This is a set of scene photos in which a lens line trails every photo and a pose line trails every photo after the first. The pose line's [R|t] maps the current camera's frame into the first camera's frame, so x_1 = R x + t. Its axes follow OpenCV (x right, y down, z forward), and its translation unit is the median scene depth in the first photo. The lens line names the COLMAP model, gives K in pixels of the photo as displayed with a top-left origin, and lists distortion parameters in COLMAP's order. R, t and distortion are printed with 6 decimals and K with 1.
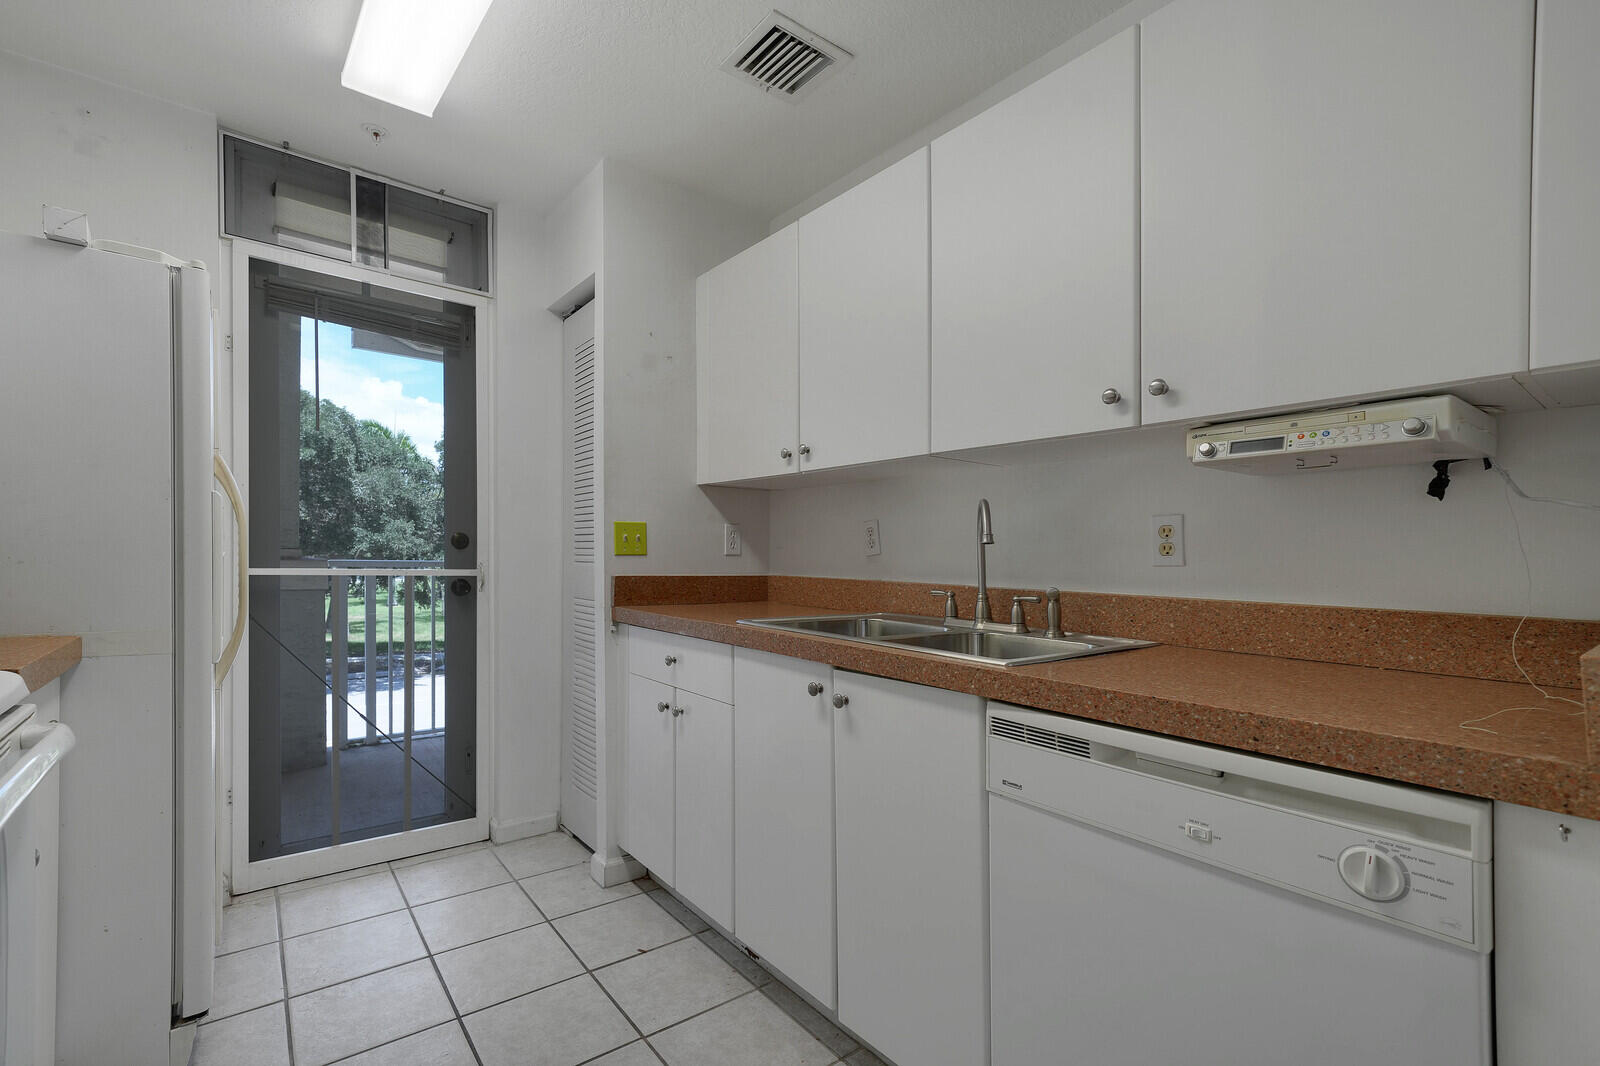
lens RADIAL K [[713.1, 0, 792.6], [0, 713.1, 554.7], [0, 0, 1]] dist [0.009777, 0.000046]
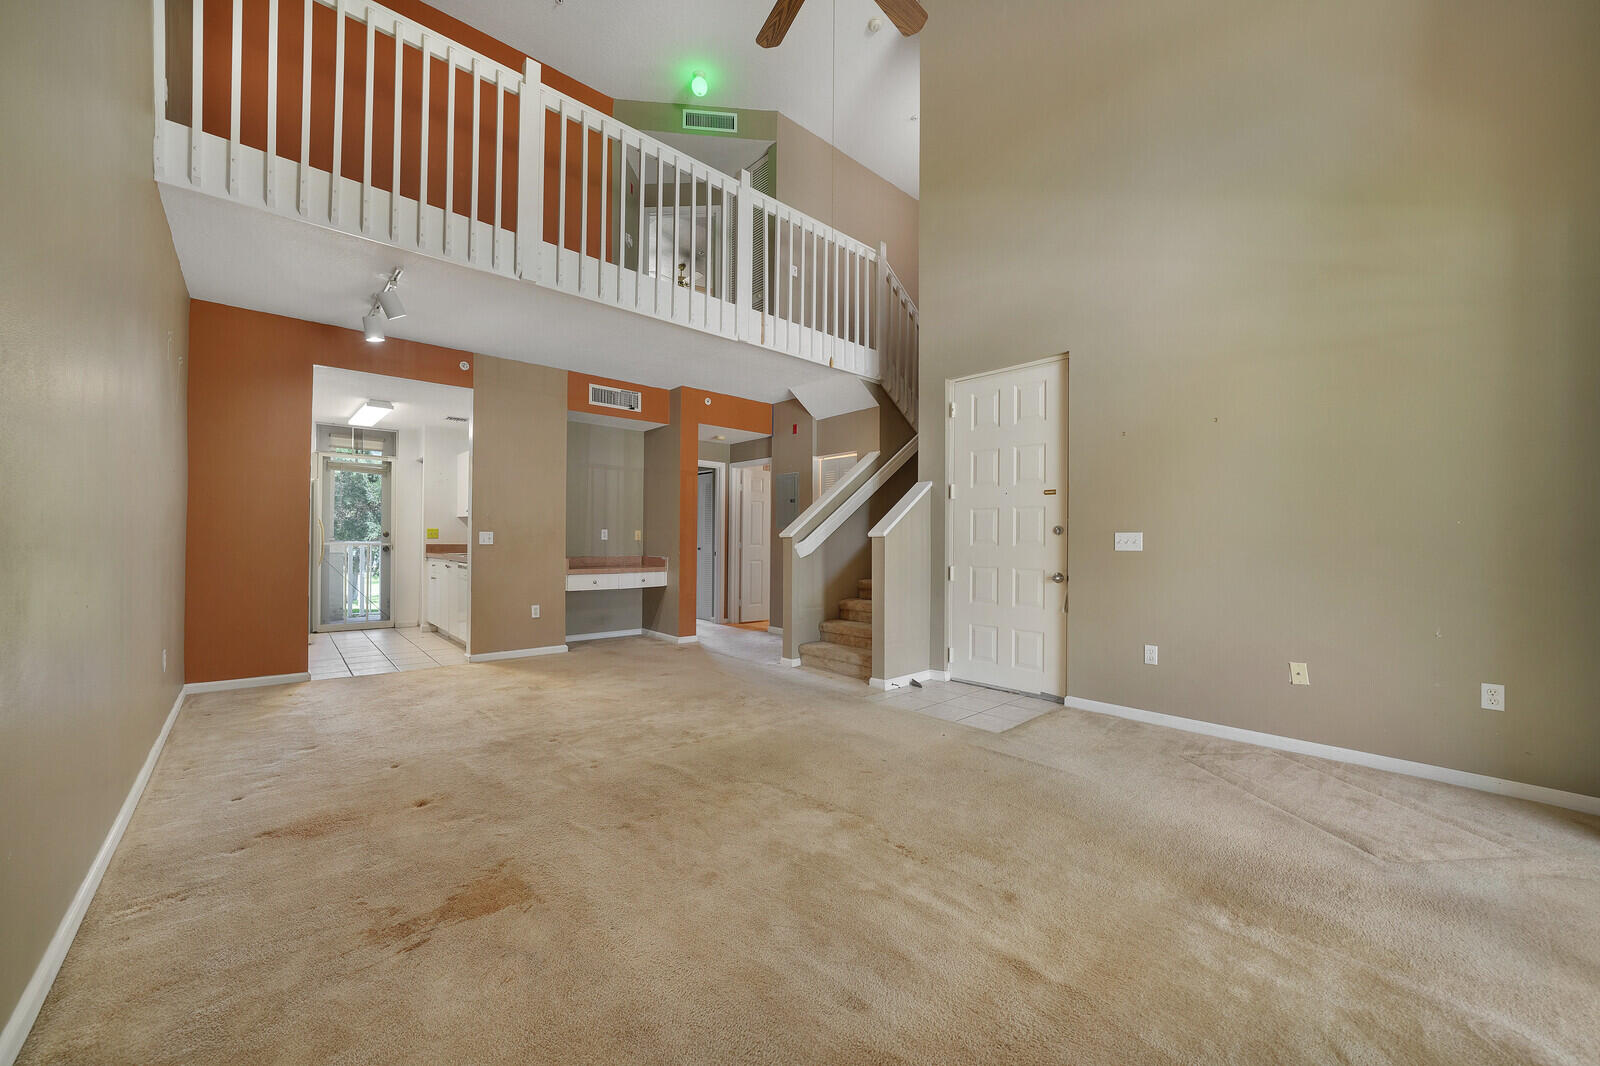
lens RADIAL K [[615.2, 0, 800.0], [0, 615.2, 533.0], [0, 0, 1]] dist [-0.012473, -0.000090]
pose [[0.998280, -0.008565, 0.058000, 1.370143], [0.009043, 0.999927, -0.007982, 0.014636], [-0.057928, 0.008492, 0.998285, -2.067834]]
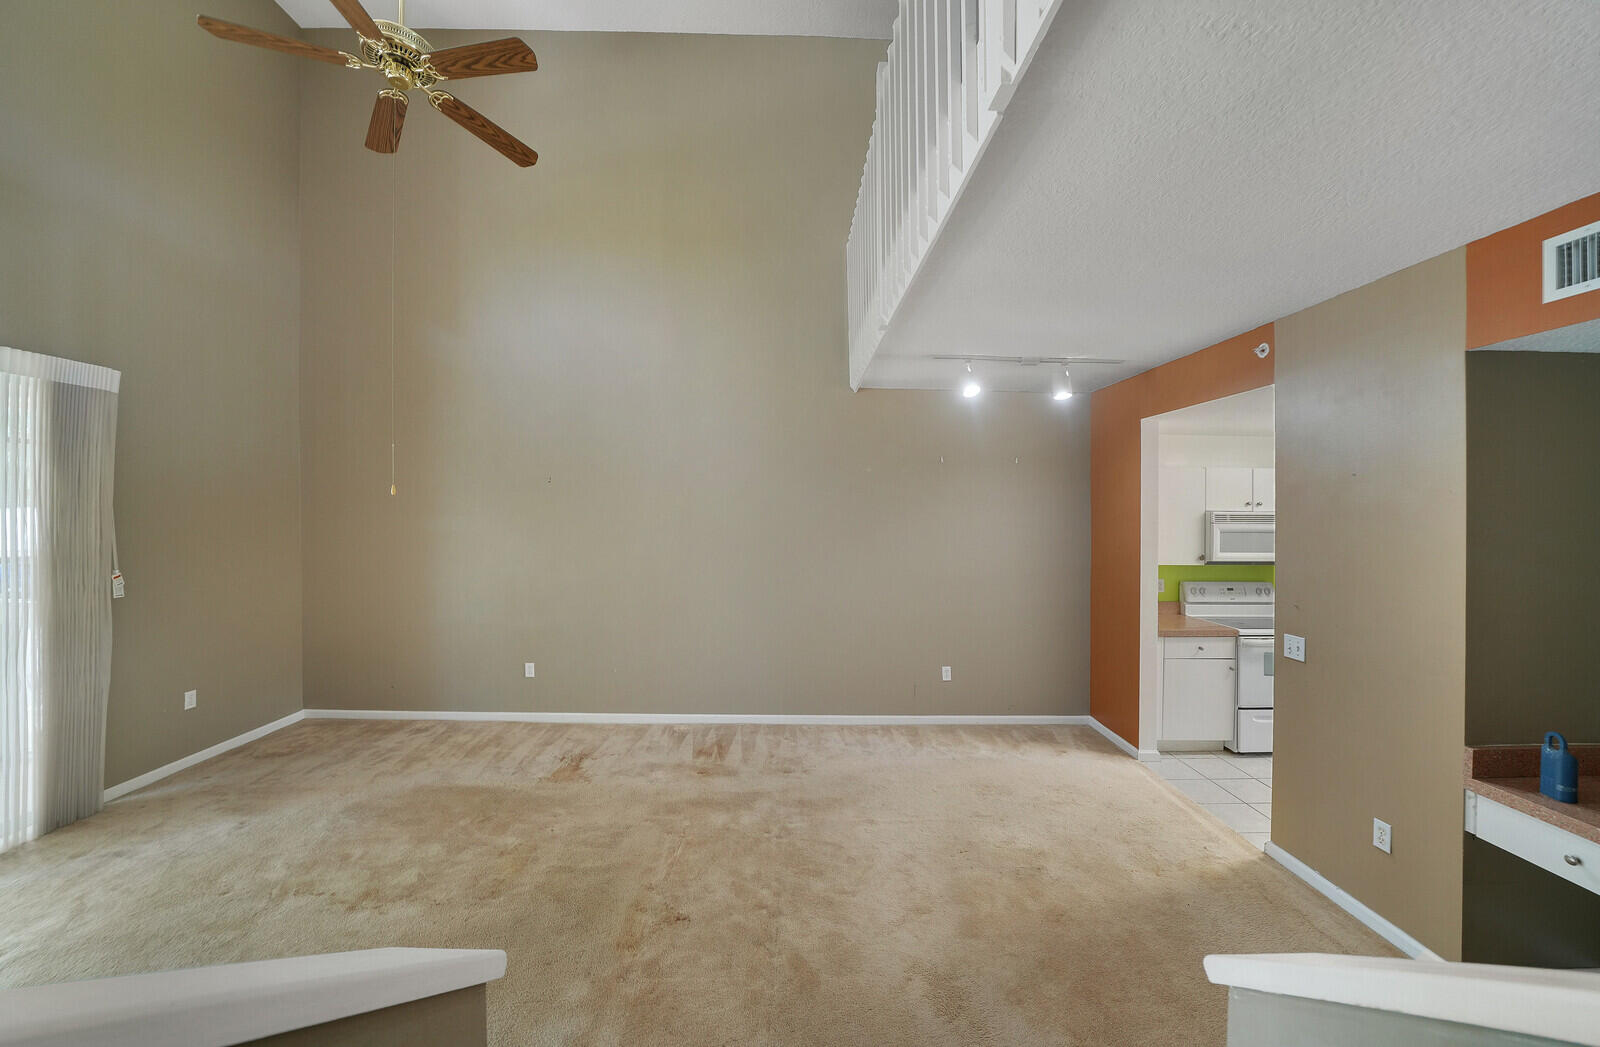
lens RADIAL K [[562.6, 0, 802.3], [0, 562.6, 506.1], [0, 0, 1]] dist [-0.018621, -0.000059]
pose [[-0.602090, -0.033399, -0.797729, 1.838972], [-0.019479, 0.999442, -0.027143, -0.225307], [0.798190, -0.000803, -0.602405, 0.120645]]
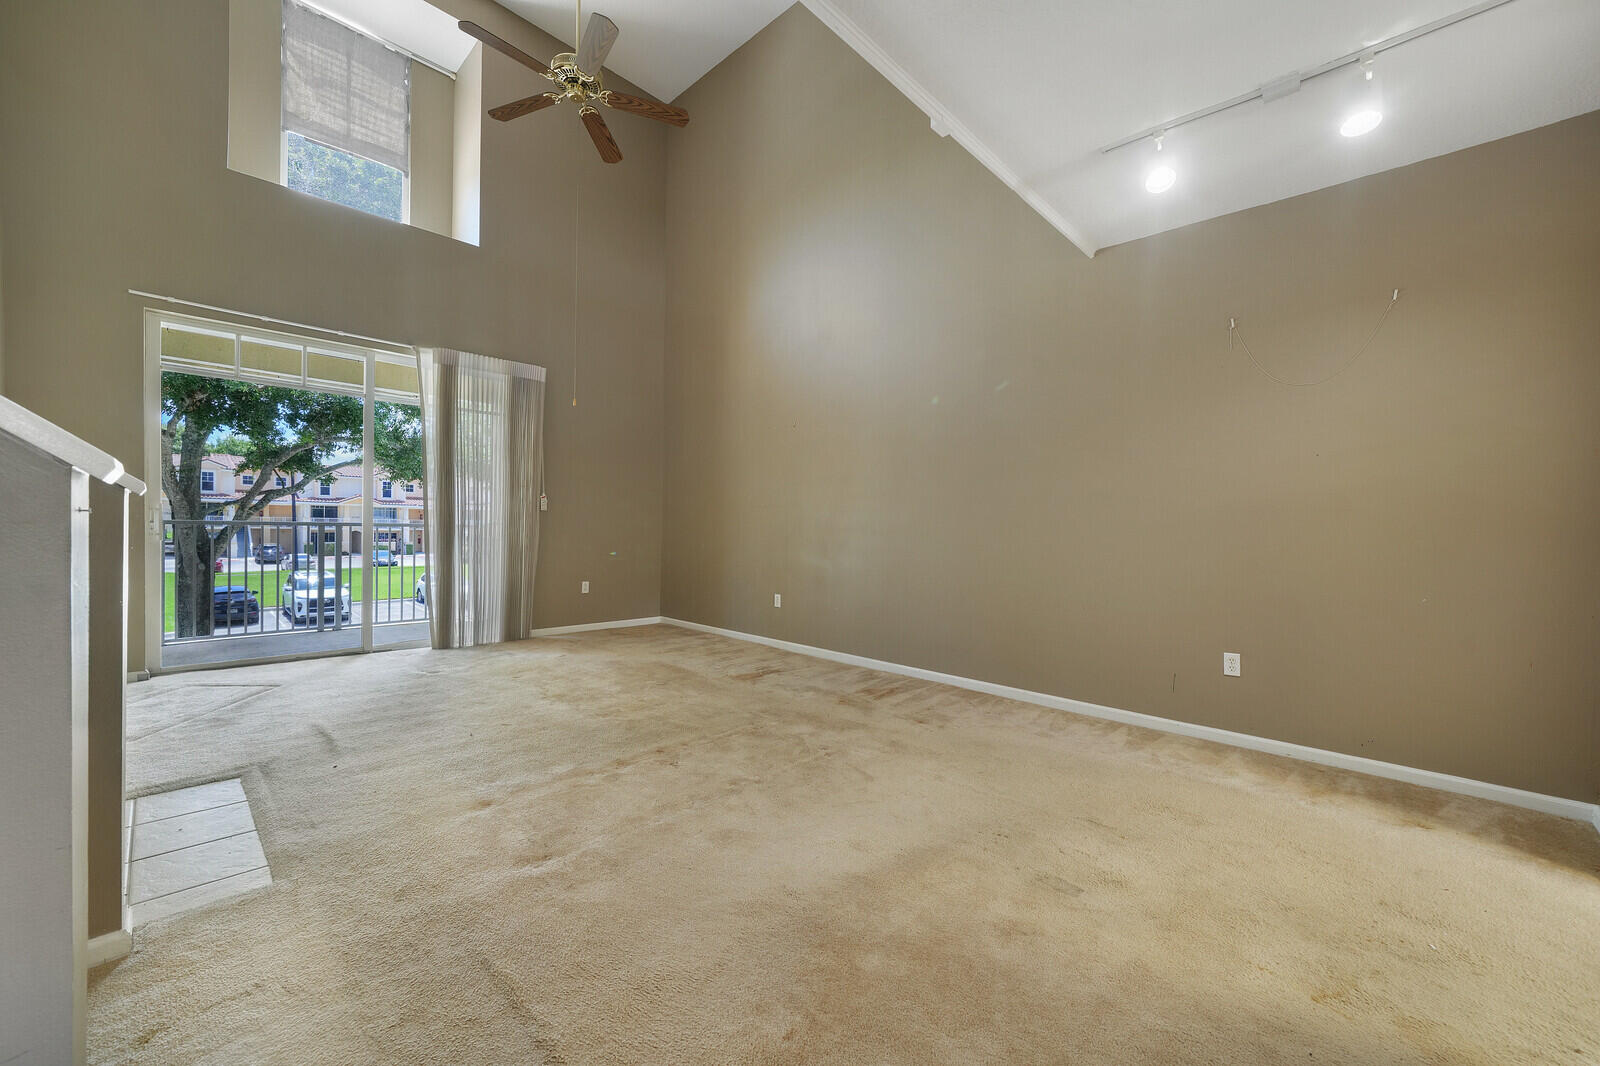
lens RADIAL K [[628.2, 0, 804.4], [0, 628.2, 533.9], [0, 0, 1]] dist [-0.010648, -0.000086]
pose [[-0.989882, -0.035756, -0.137315, 1.109348], [-0.037112, 0.999284, 0.007326, 0.024441], [0.136954, 0.012348, -0.990500, 0.539523]]
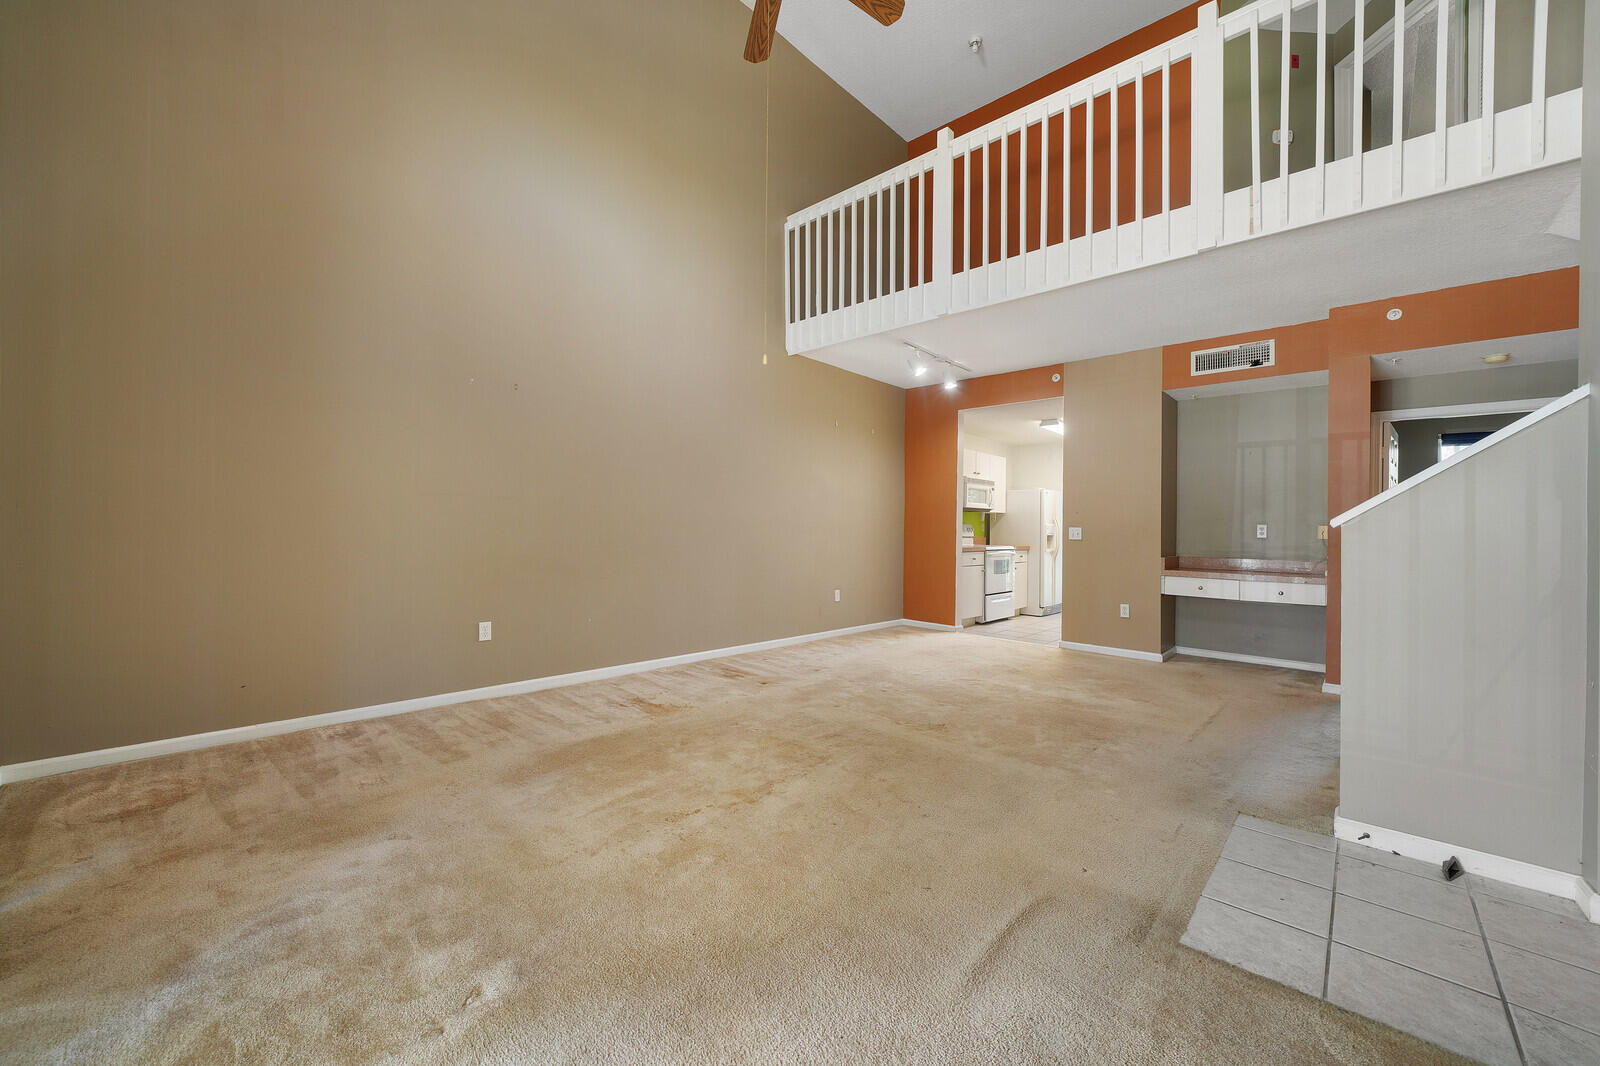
lens RADIAL K [[610.0, 0, 792.8], [0, 610.0, 514.8], [0, 0, 1]] dist [-0.010555, -0.000093]
pose [[0.140535, -0.037363, -0.989371, 2.526485], [-0.013407, 0.999124, -0.039636, 0.041230], [0.989985, 0.018834, 0.139911, -1.169292]]
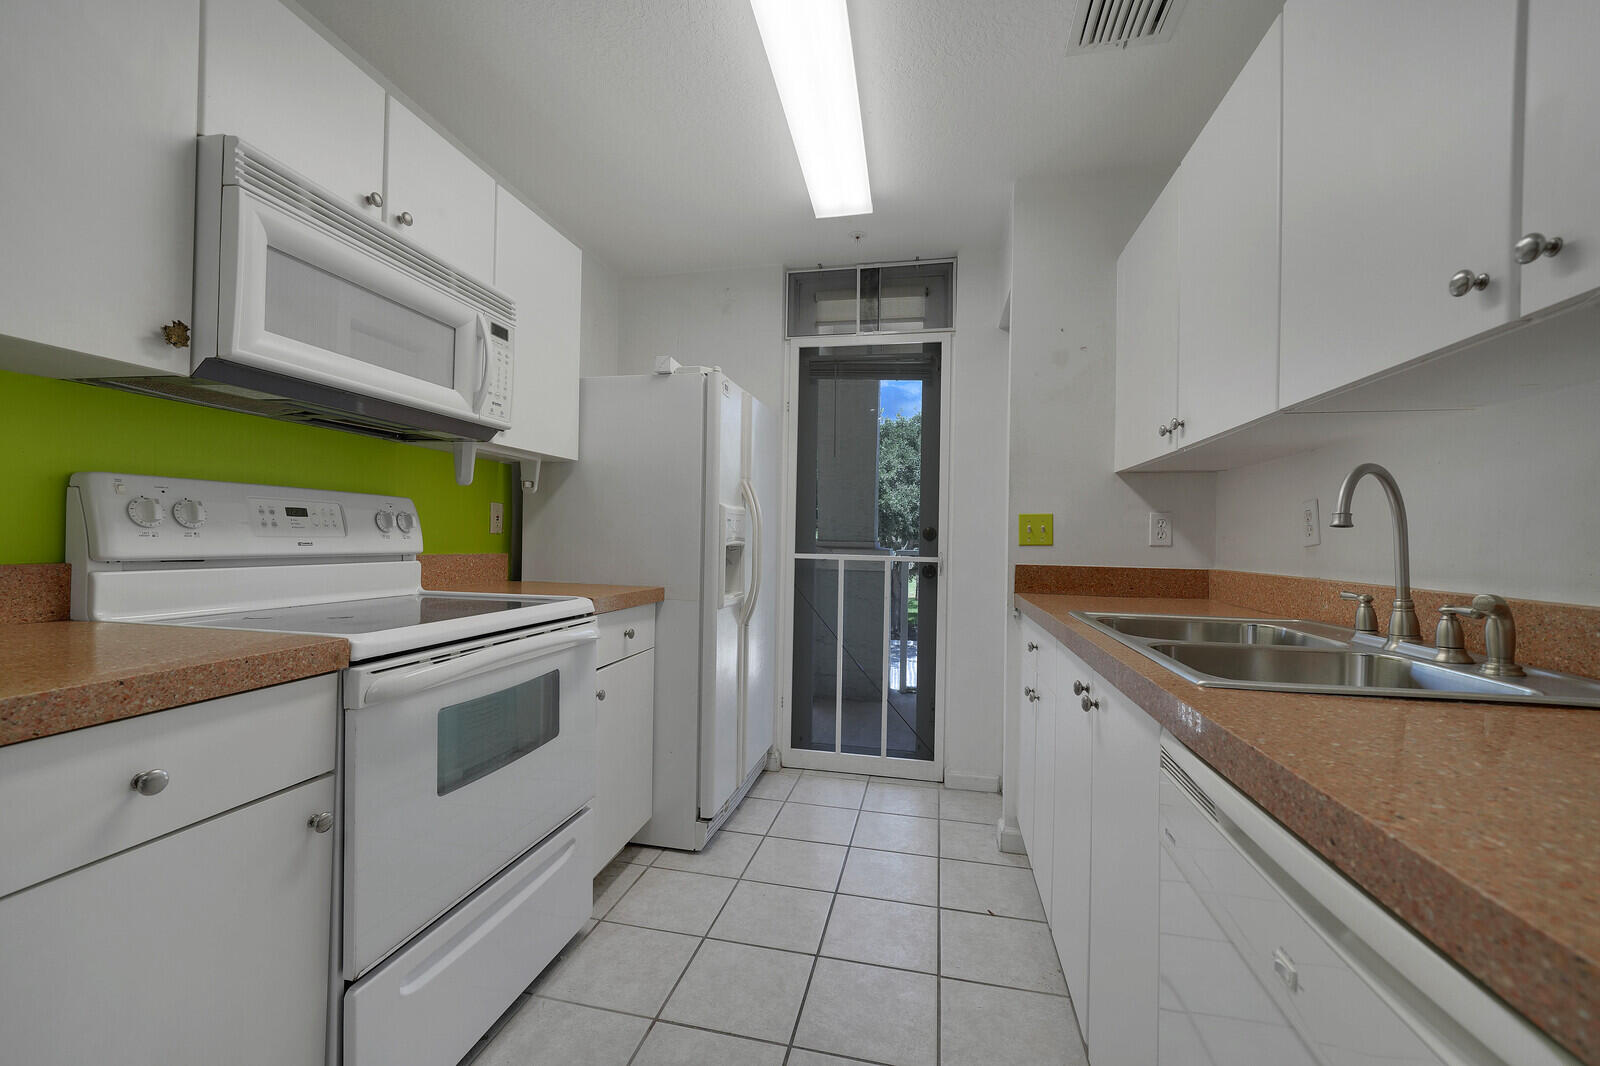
lens RADIAL K [[653.3, 0, 793.5], [0, 653.3, 537.7], [0, 0, 1]] dist [-0.000095, 0.000025]
pose [[0.638647, -0.006893, -0.769469, 0.276994], [-0.006528, 0.999875, -0.014376, 0.005587], [0.769472, 0.014204, 0.638522, 0.108890]]
